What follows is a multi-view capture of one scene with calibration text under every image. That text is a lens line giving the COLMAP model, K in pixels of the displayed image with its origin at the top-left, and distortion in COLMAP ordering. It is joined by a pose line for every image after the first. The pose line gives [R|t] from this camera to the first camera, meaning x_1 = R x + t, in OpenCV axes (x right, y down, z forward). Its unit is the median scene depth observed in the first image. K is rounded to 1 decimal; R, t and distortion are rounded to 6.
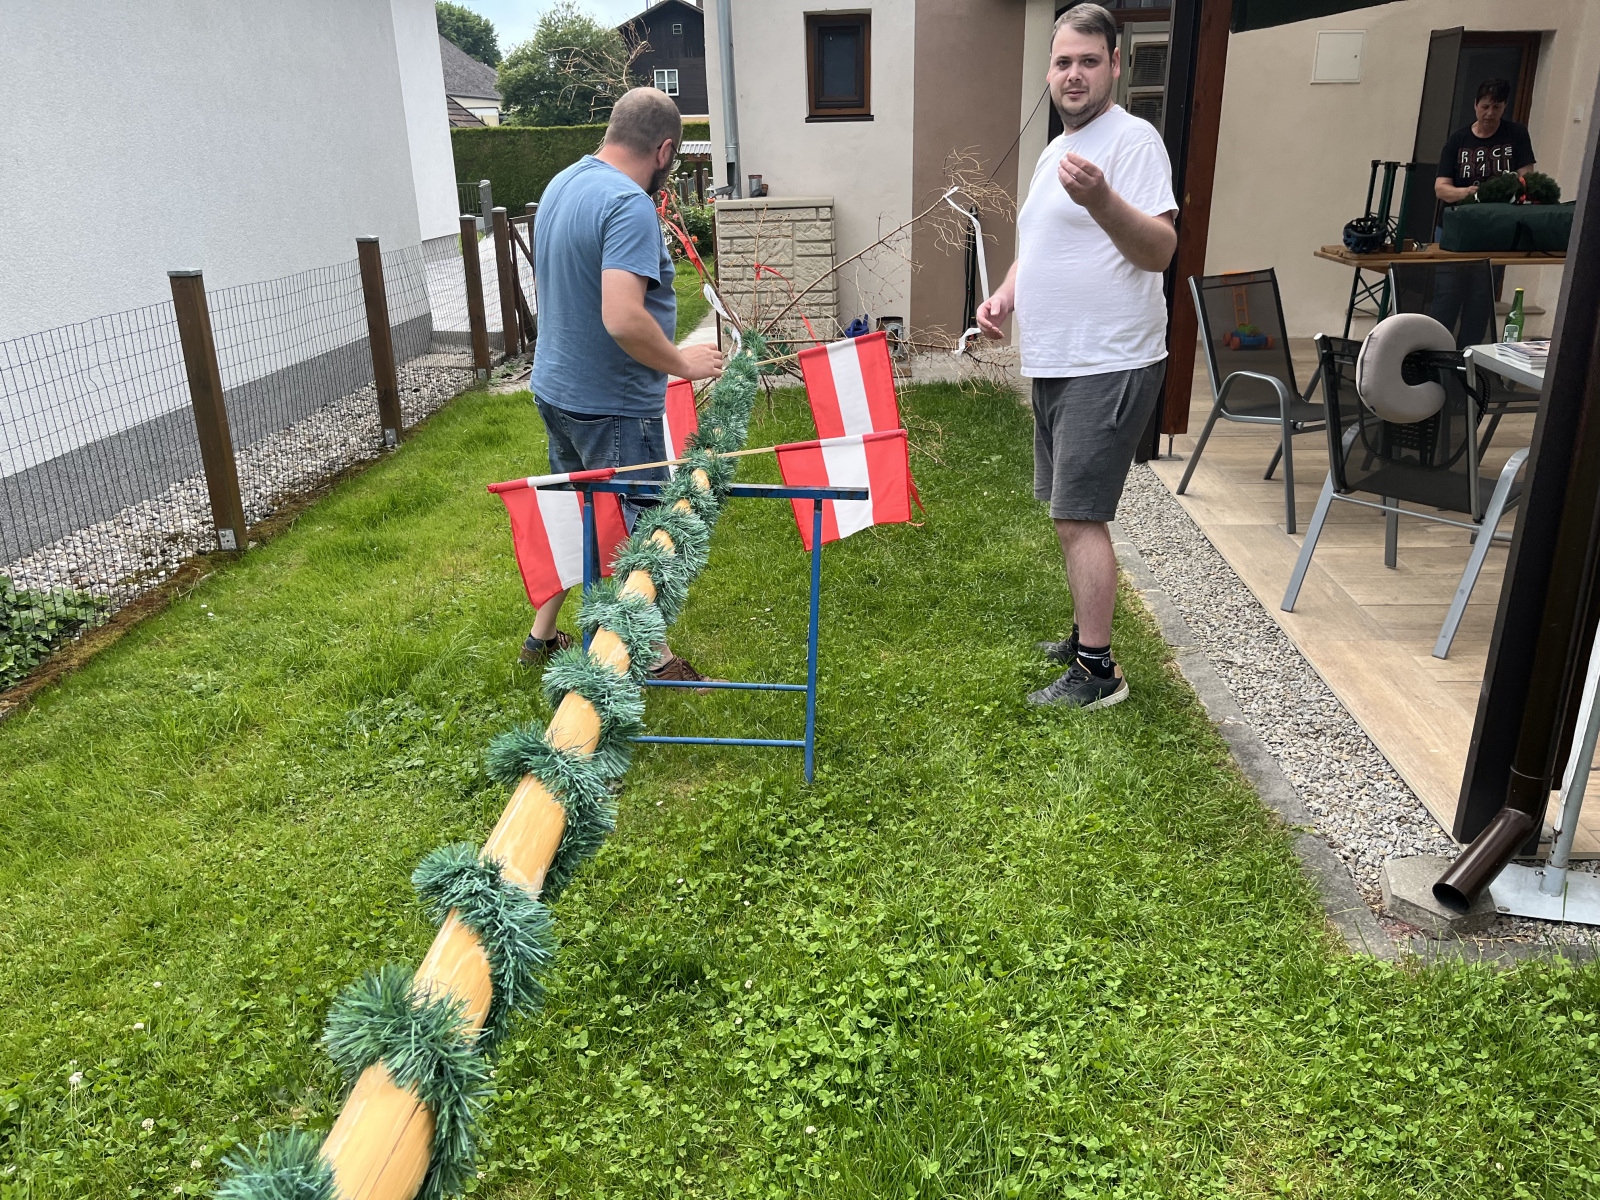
lens RADIAL K [[1223.9, 0, 799.8], [0, 1223.9, 566.3], [0, 0, 1]] dist [0.050767, -0.077477]
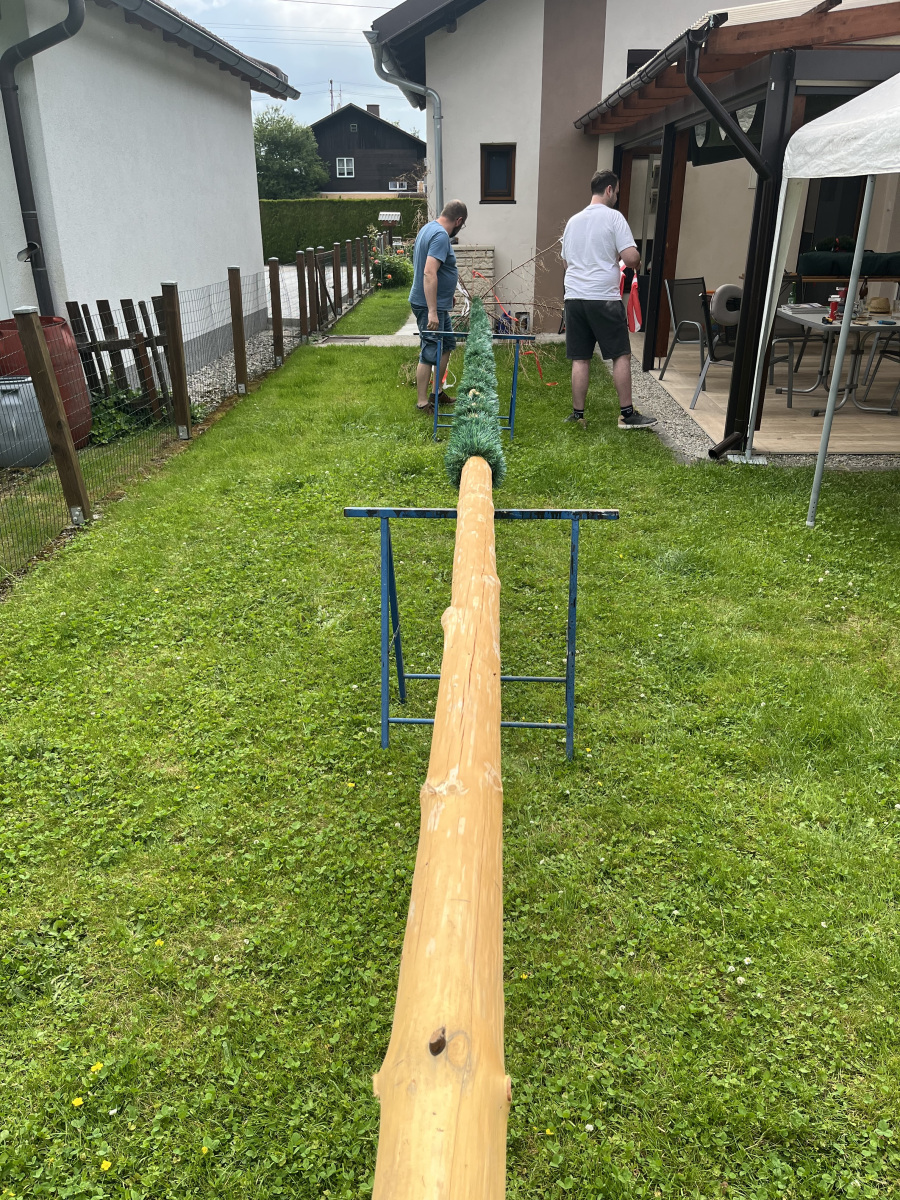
lens RADIAL K [[918.0, 0, 445.9], [0, 918.0, 604.1], [0, 0, 1]] dist [0.050767, -0.077477]
pose [[0.999750, 0.007497, 0.021070, -0.071412], [-0.008939, 0.997565, 0.069173, 0.148067], [-0.020500, -0.069345, 0.997382, -0.438711]]
